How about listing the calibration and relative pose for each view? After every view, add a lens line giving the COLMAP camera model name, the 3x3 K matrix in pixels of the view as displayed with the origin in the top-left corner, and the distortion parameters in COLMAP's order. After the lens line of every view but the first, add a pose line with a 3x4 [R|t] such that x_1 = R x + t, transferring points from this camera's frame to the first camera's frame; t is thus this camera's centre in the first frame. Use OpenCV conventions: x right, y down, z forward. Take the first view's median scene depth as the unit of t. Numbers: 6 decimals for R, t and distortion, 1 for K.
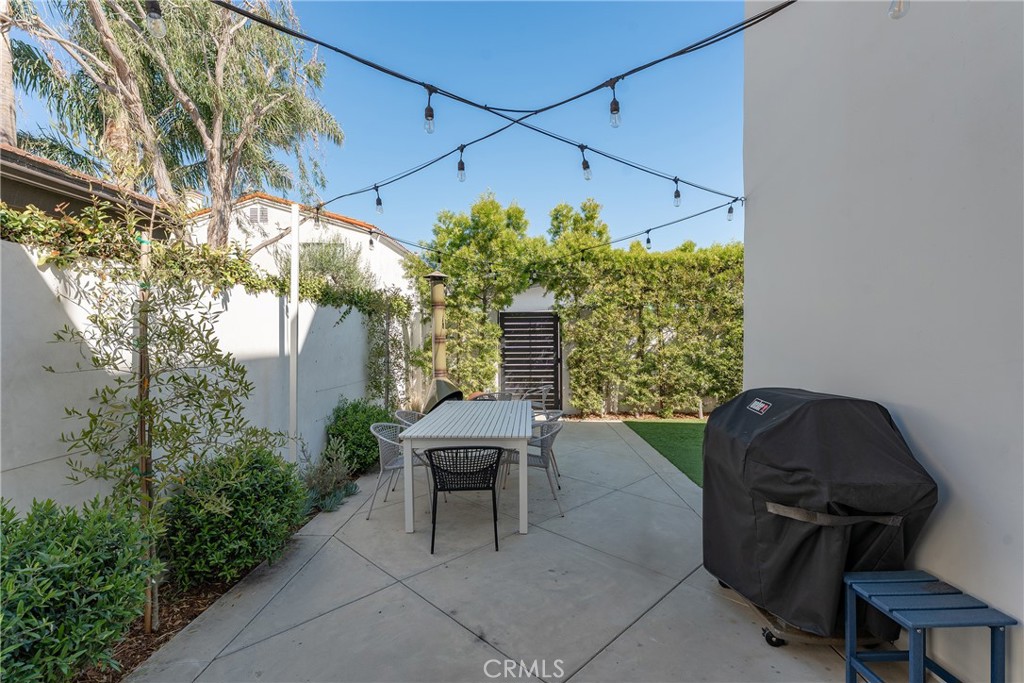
lens RADIAL K [[470.8, 0, 512.0], [0, 470.8, 341.5], [0, 0, 1]] dist [0.000570, -0.000054]
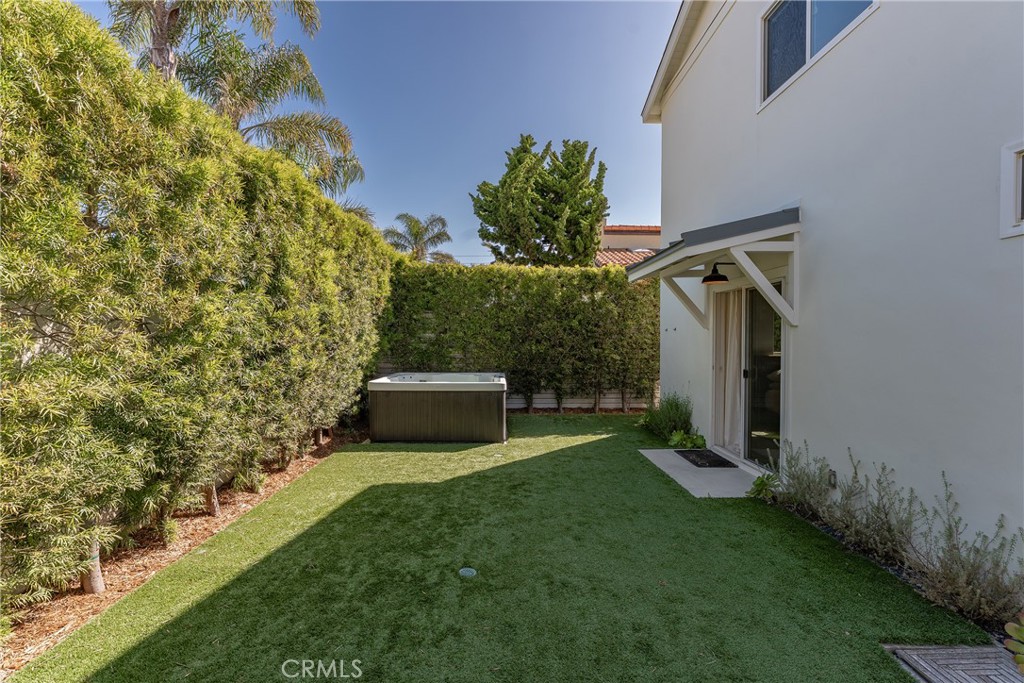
lens RADIAL K [[477.4, 0, 513.5], [0, 477.4, 362.2], [0, 0, 1]] dist [0.000649, -0.000307]
pose [[-0.054636, -0.048554, 0.997325, 0.062251], [-0.001482, 0.998820, 0.048545, -0.008447], [-0.998505, 0.001175, -0.054644, 0.752130]]
